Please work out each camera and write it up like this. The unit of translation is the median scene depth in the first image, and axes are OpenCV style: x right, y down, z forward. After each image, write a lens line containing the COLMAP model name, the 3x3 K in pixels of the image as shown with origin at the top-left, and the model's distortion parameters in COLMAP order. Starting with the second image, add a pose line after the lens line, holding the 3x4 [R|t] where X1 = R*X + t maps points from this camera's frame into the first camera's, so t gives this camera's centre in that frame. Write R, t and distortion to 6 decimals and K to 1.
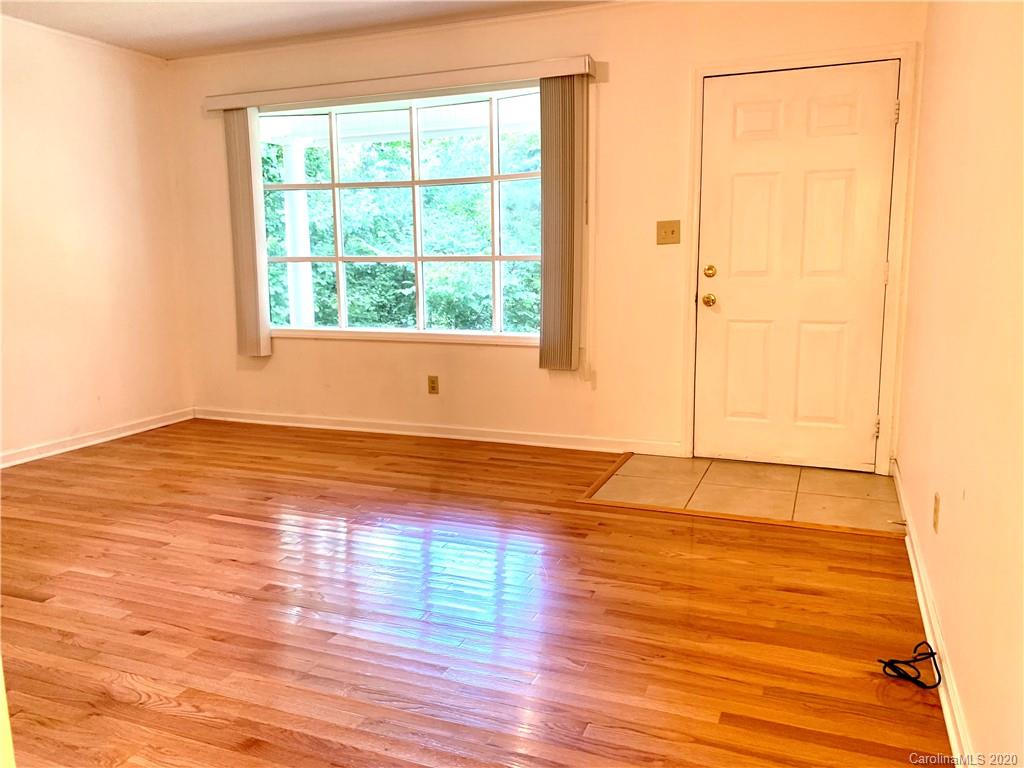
lens RADIAL K [[786.2, 0, 501.3], [0, 786.2, 391.5], [0, 0, 1]] dist [0.034652, -0.034325]
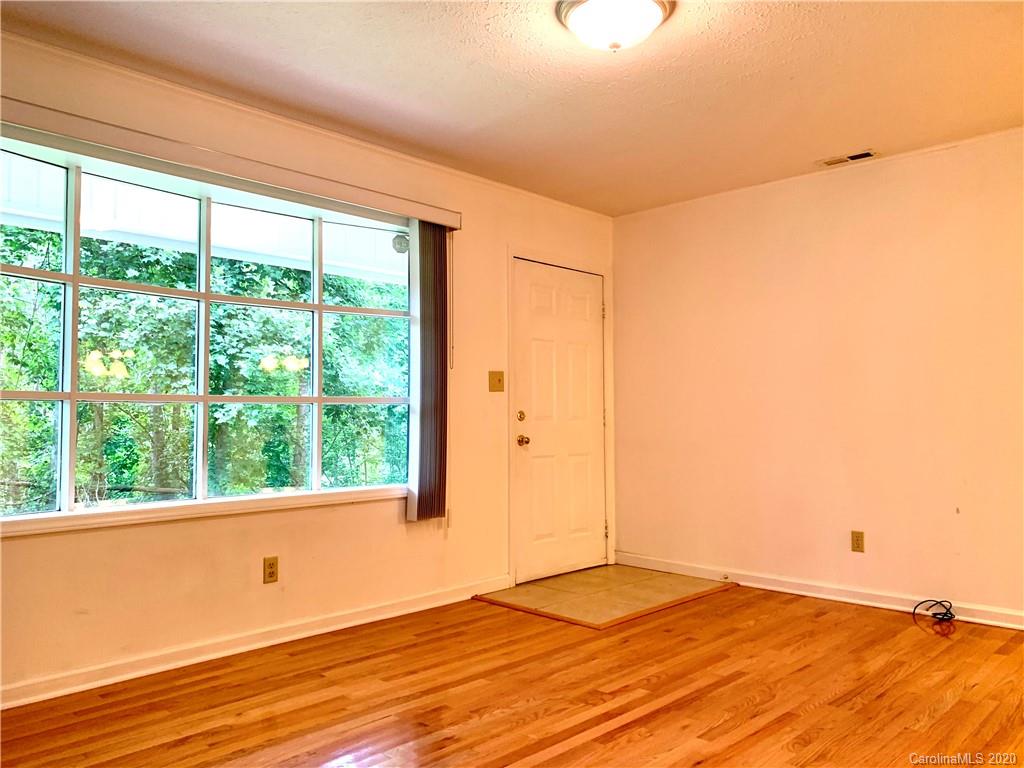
lens RADIAL K [[786.2, 0, 561.1], [0, 786.2, 368.3], [0, 0, 1]] dist [0.034652, -0.034325]
pose [[0.334451, 0.067144, 0.940018, -0.824040], [0.157712, 0.979405, -0.126070, -0.066824], [-0.929123, 0.190417, 0.316974, 0.576838]]
